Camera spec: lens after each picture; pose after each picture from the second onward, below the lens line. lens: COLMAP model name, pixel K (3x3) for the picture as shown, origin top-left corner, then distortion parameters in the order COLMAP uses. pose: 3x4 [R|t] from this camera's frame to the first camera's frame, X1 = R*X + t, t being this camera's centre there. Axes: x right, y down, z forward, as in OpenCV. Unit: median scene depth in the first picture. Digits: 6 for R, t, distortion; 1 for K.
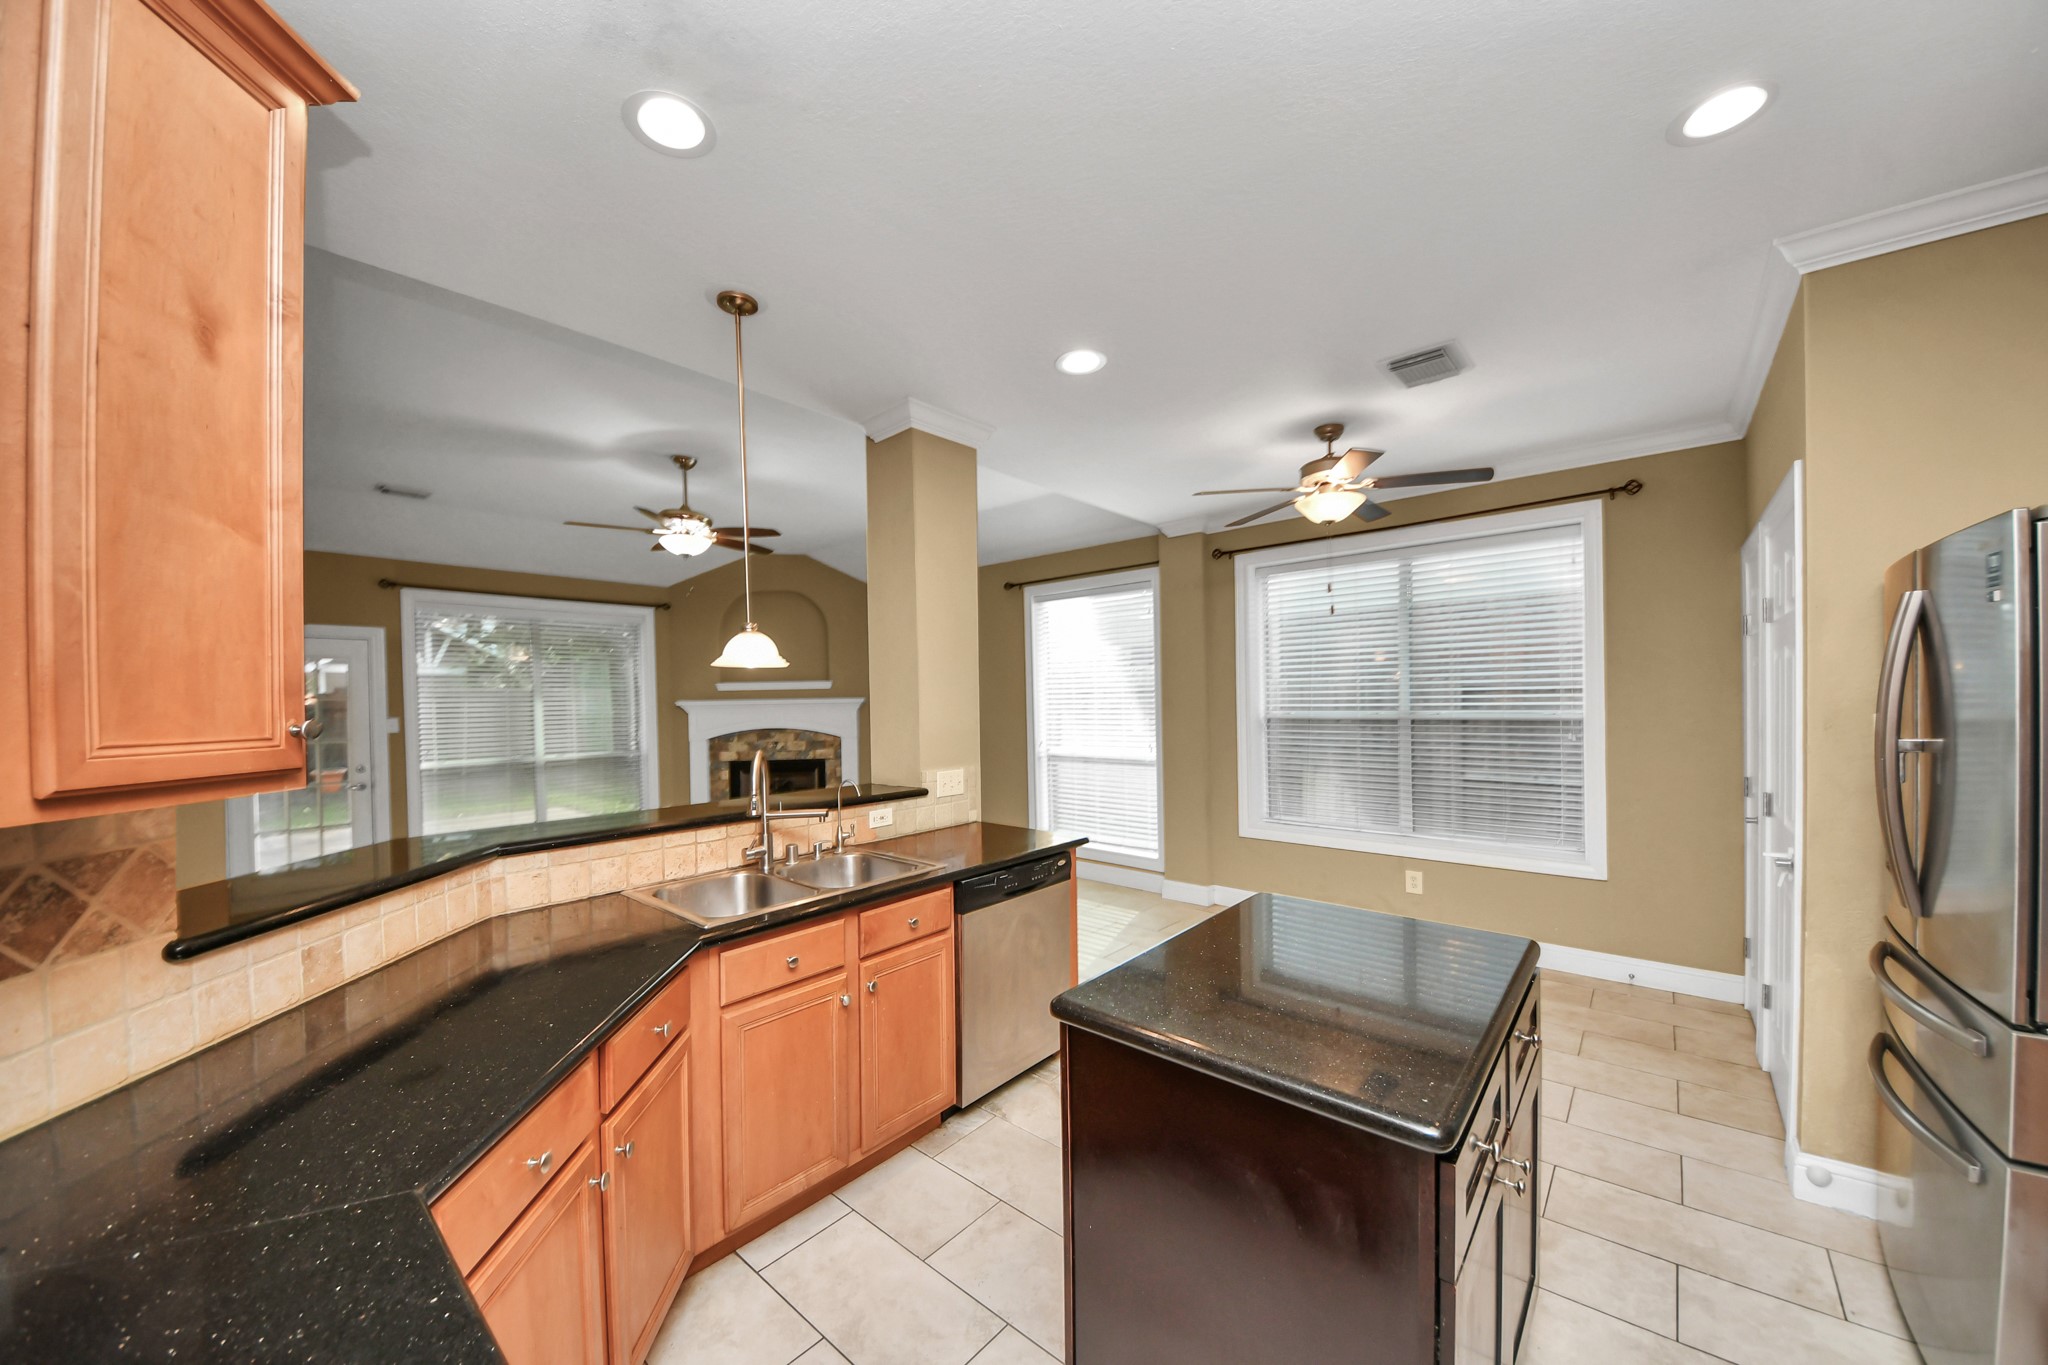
lens RADIAL K [[725.3, 0, 1017.3], [0, 725.3, 697.4], [0, 0, 1]] dist [0.001627, -0.000012]
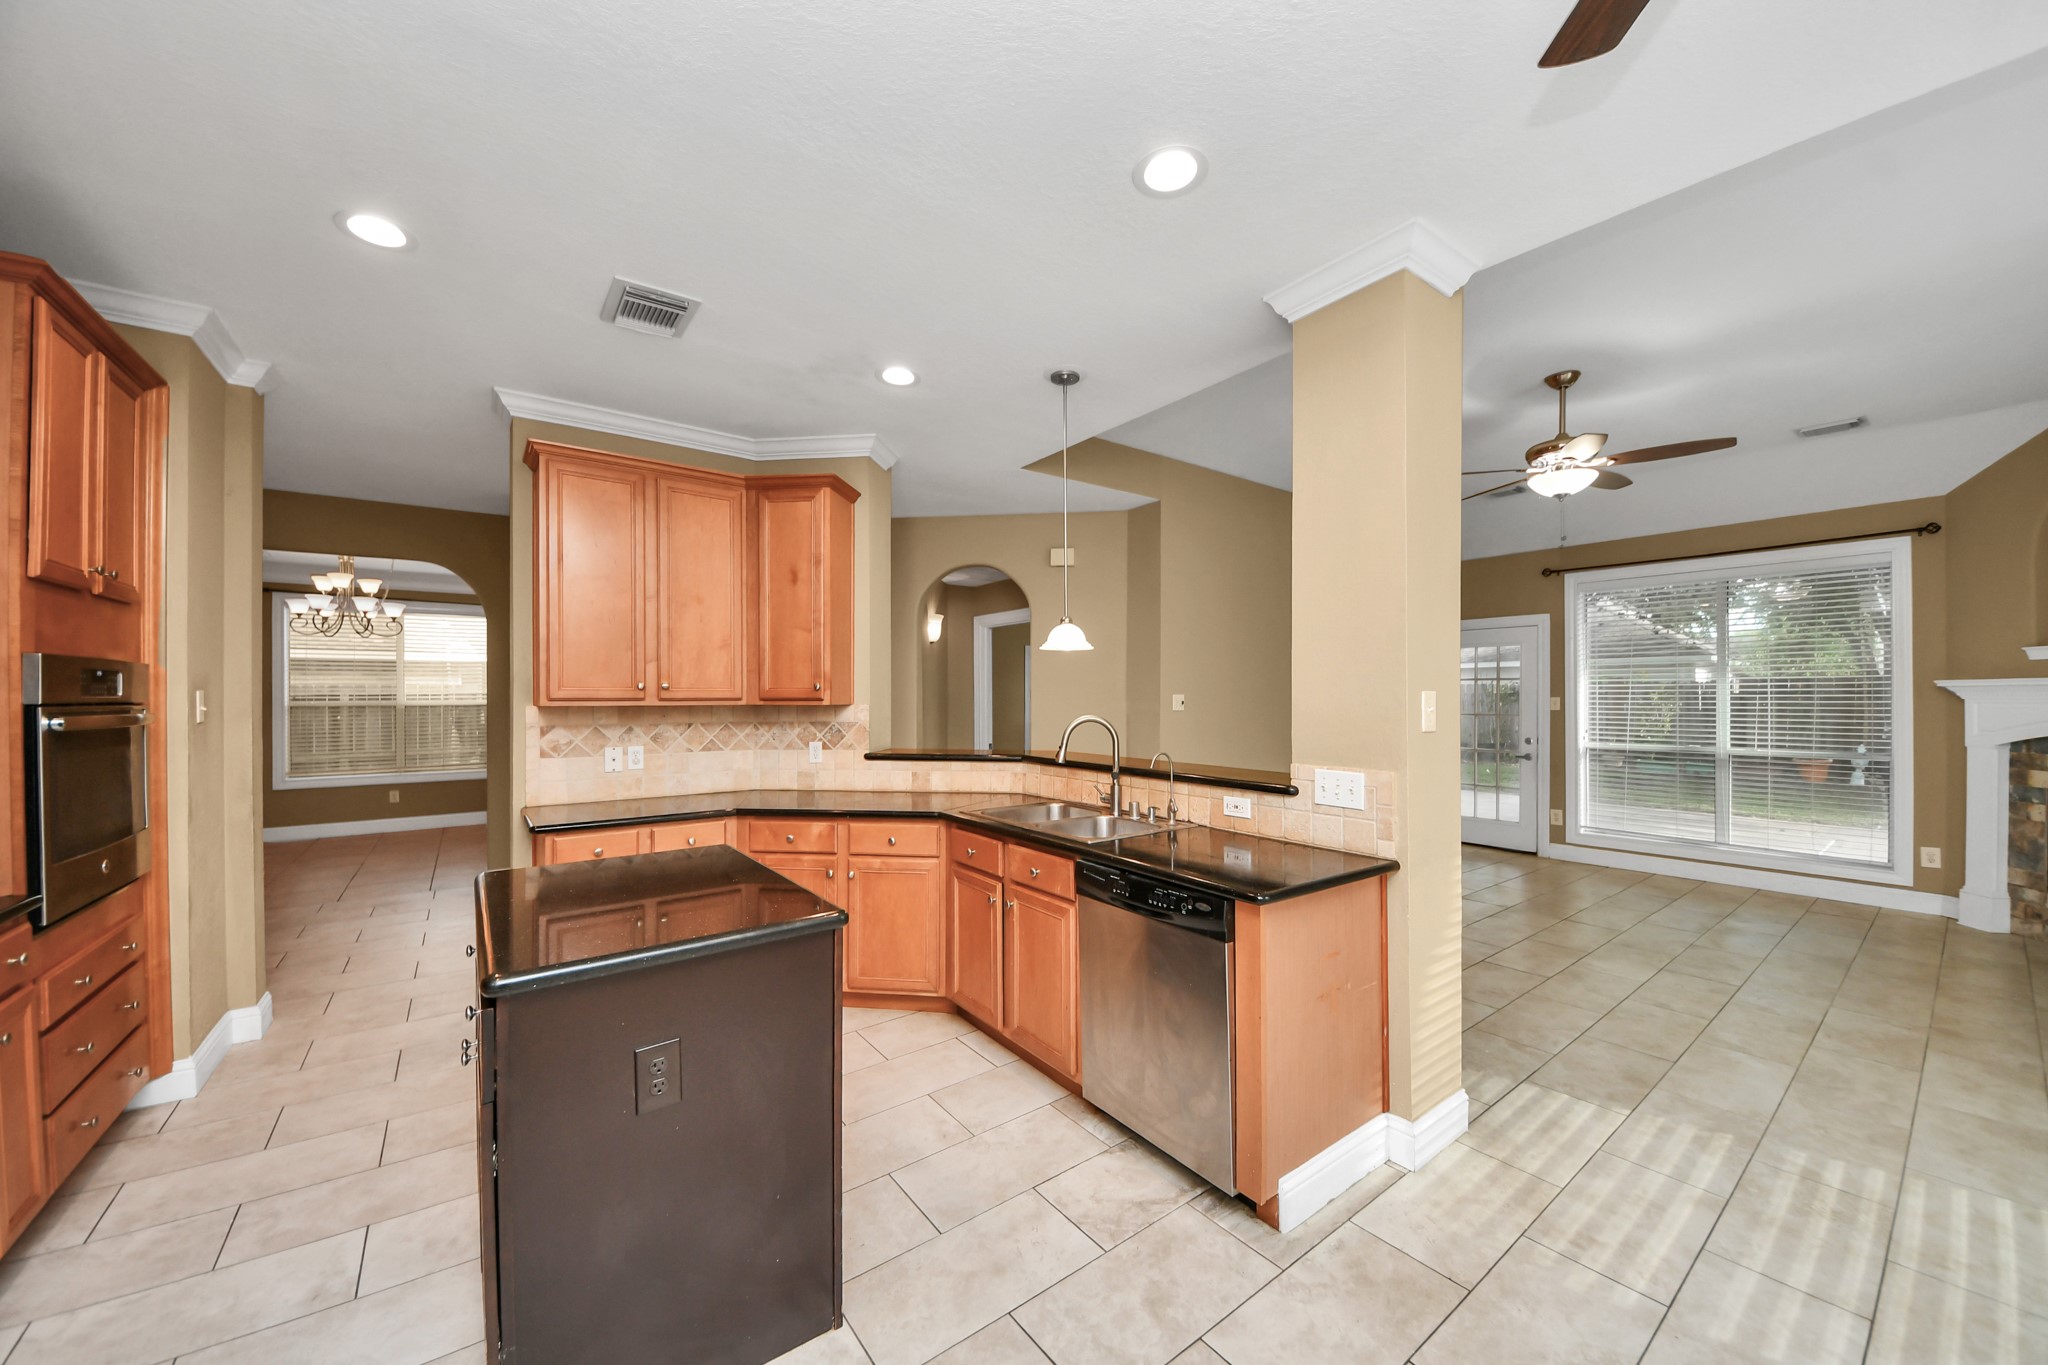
lens RADIAL K [[742.9, 0, 1034.1], [0, 742.9, 701.4], [0, 0, 1]] dist [0.004973, -0.006157]
pose [[-0.195797, 0.021590, -0.980407, 0.358170], [0.003008, 0.999766, 0.021416, 0.009177], [0.980640, 0.001244, -0.195816, 0.454291]]
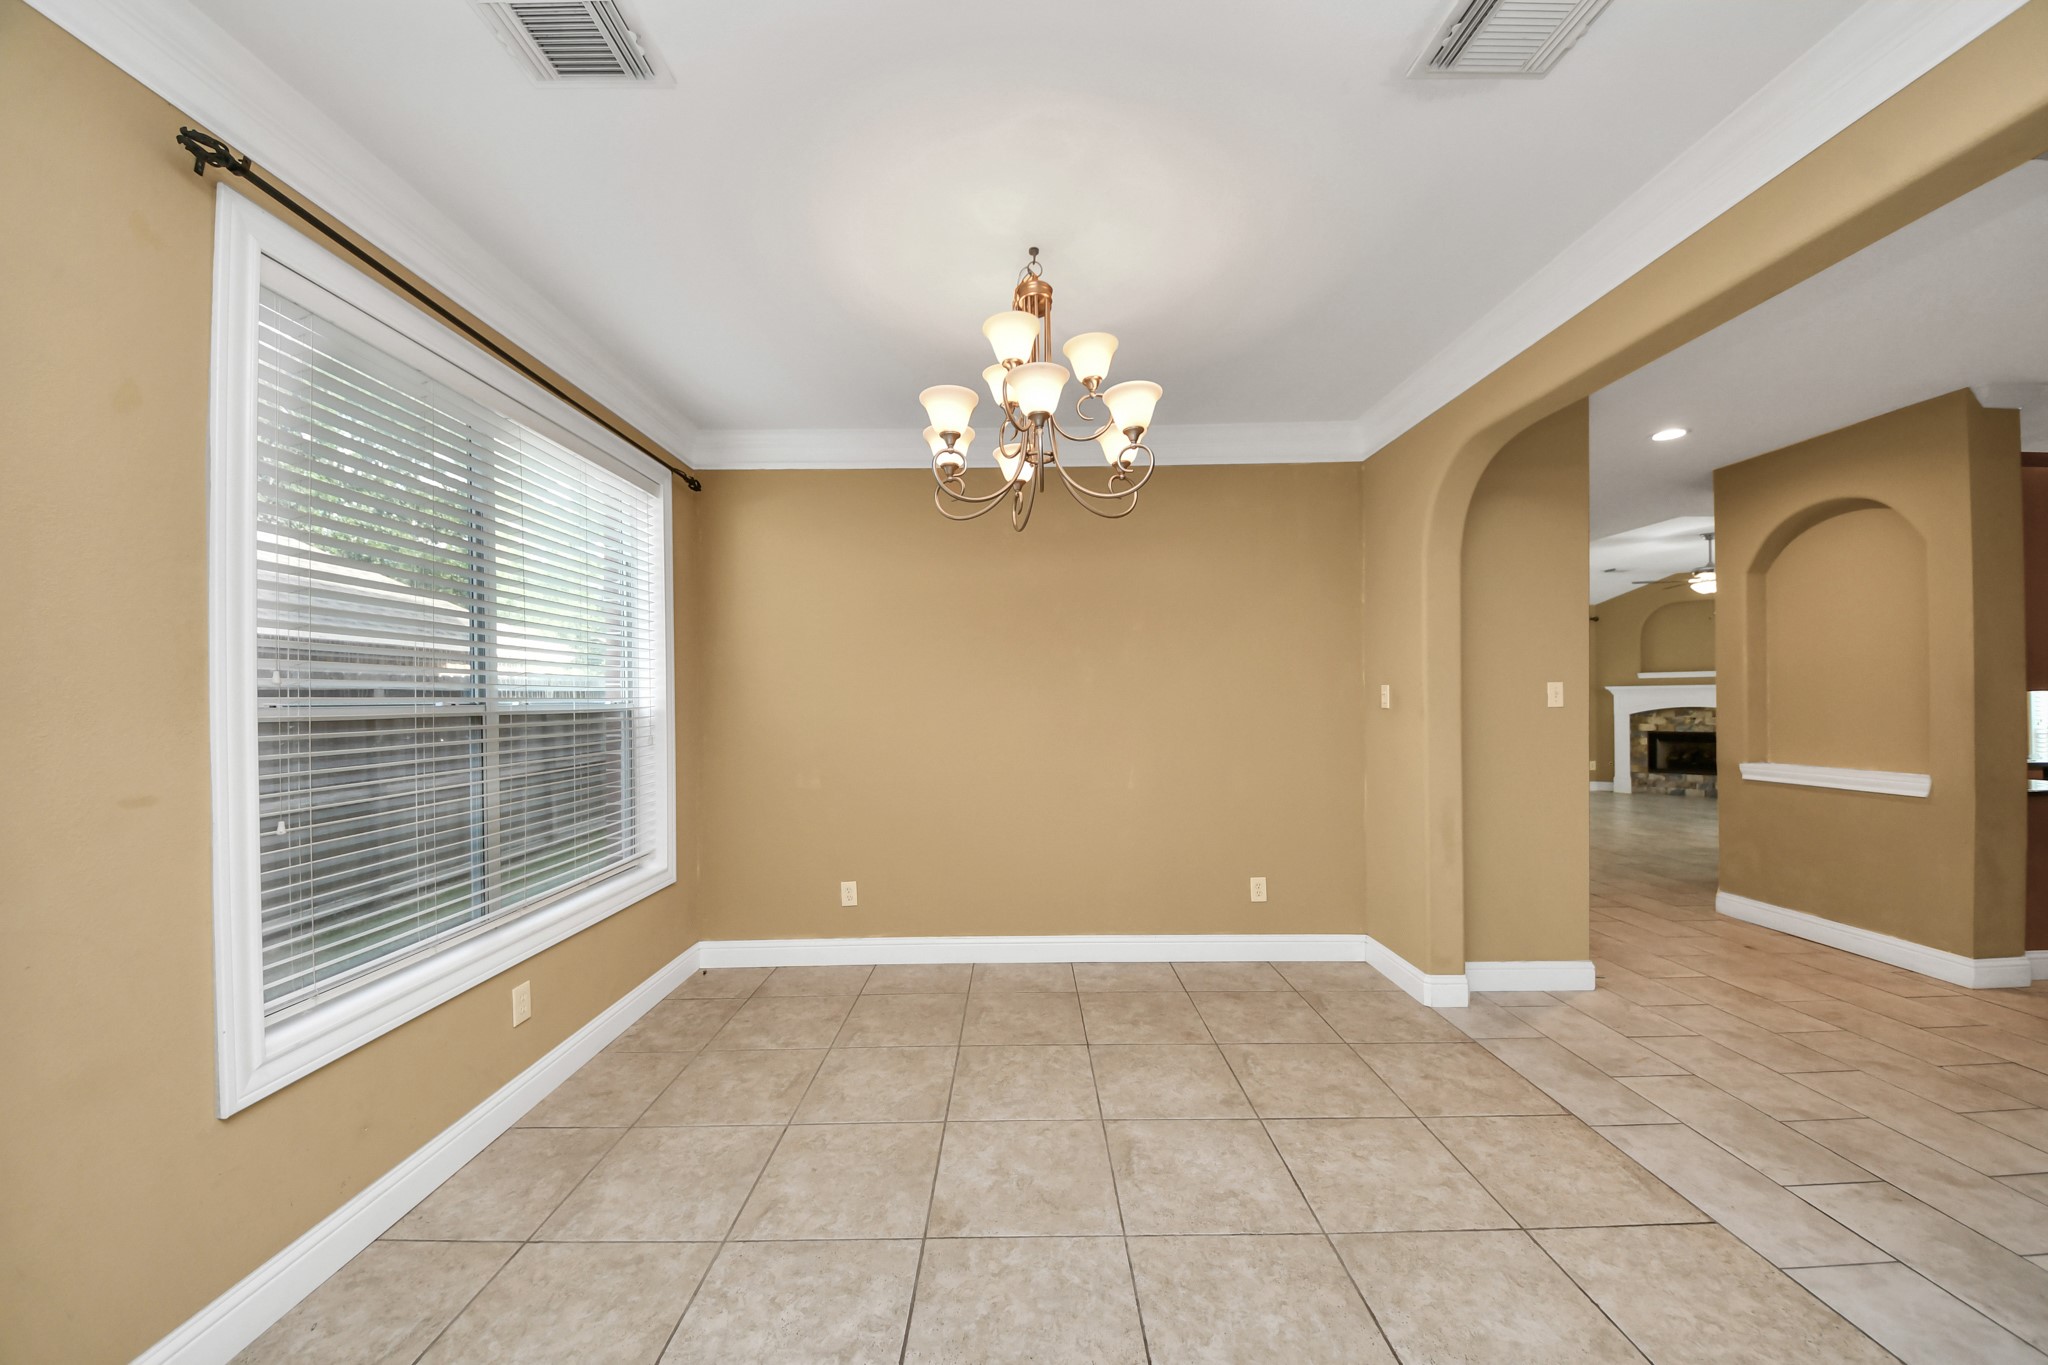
lens RADIAL K [[742.9, 0, 1030.6], [0, 742.9, 695.8], [0, 0, 1]] dist [0.004973, -0.006157]
pose [[0.669999, 0.000130, -0.742362, -0.177458], [0.000343, 1.000000, 0.000485, 0.025951], [0.742362, -0.000579, 0.669999, -0.954705]]
